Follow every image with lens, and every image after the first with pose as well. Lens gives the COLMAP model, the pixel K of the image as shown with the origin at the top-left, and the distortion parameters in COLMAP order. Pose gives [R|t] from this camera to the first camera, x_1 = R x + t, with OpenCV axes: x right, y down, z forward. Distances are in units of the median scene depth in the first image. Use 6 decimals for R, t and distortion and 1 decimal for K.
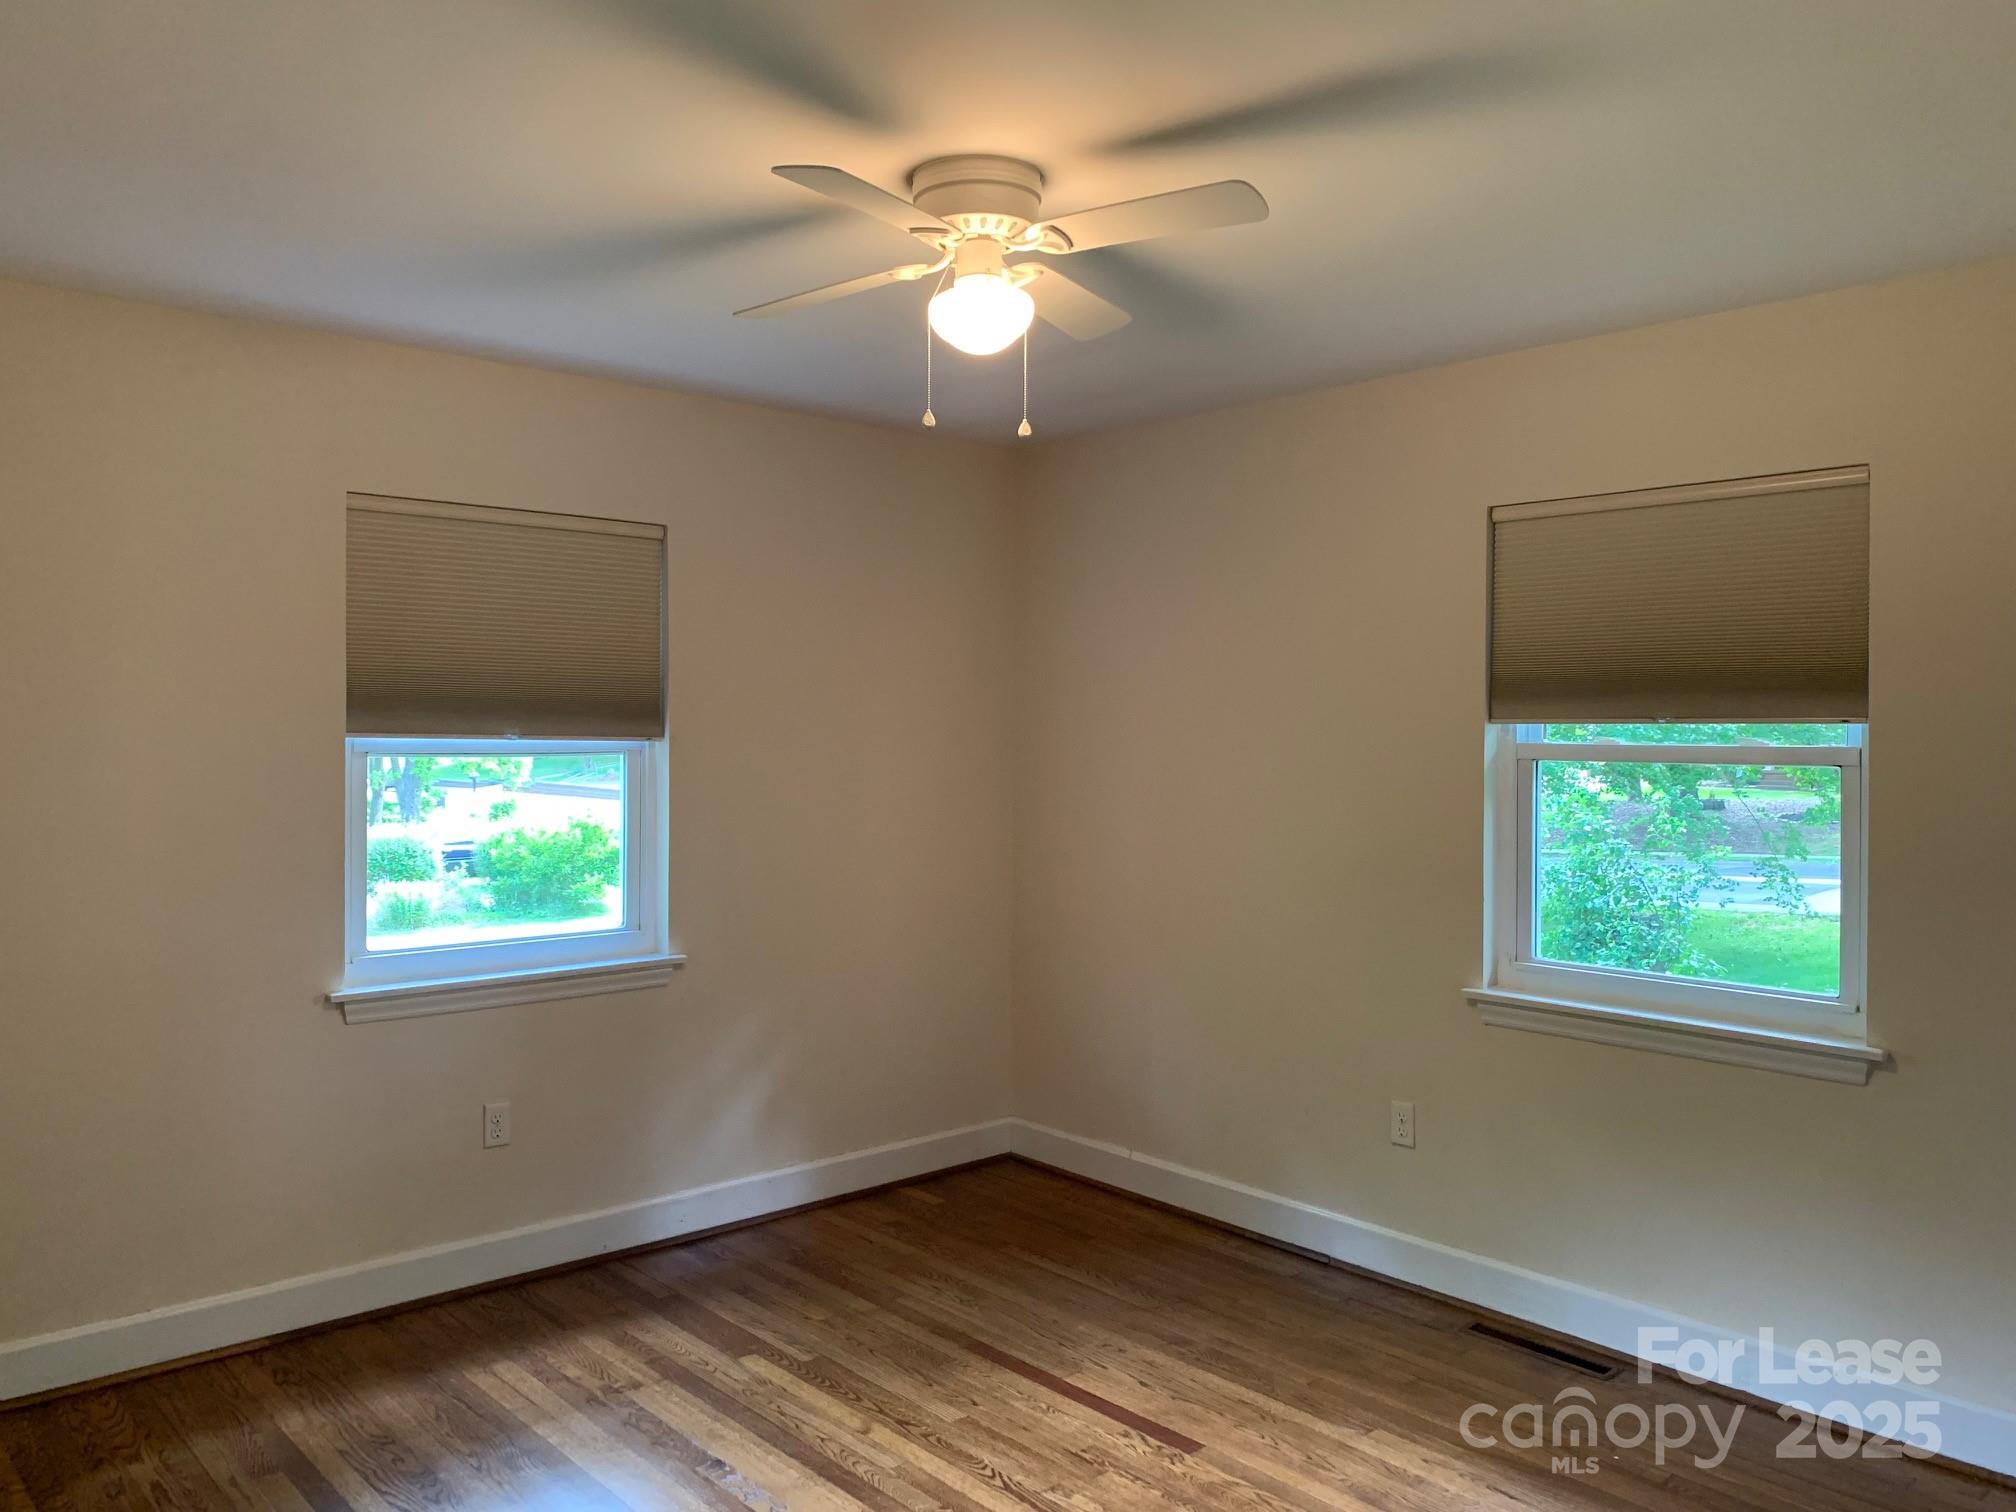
lens RADIAL K [[1567.3, 0, 986.4], [0, 1567.3, 749.8], [0, 0, 1]] dist [0.004147, 0.005685]
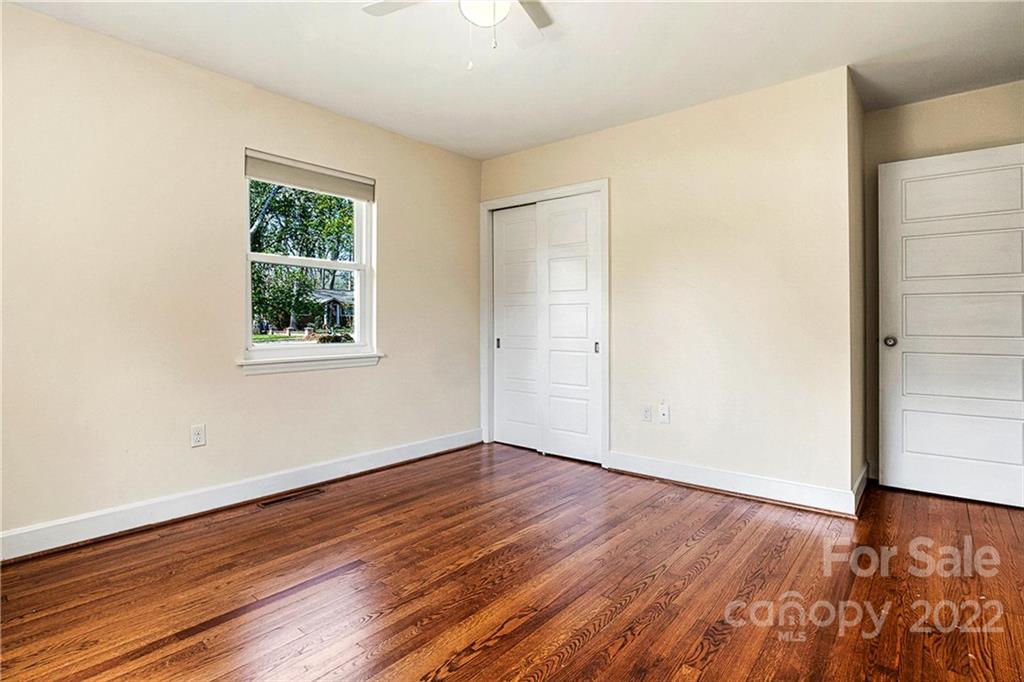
lens RADIAL K [[515.5, 0, 515.7], [0, 515.5, 324.9], [0, 0, 1]] dist [-0.017786, 0.000585]
pose [[-0.172348, -0.008563, 0.984999, -0.538920], [0.013625, 0.999846, 0.011076, 0.111880], [-0.984942, 0.015330, -0.172205, 0.842376]]
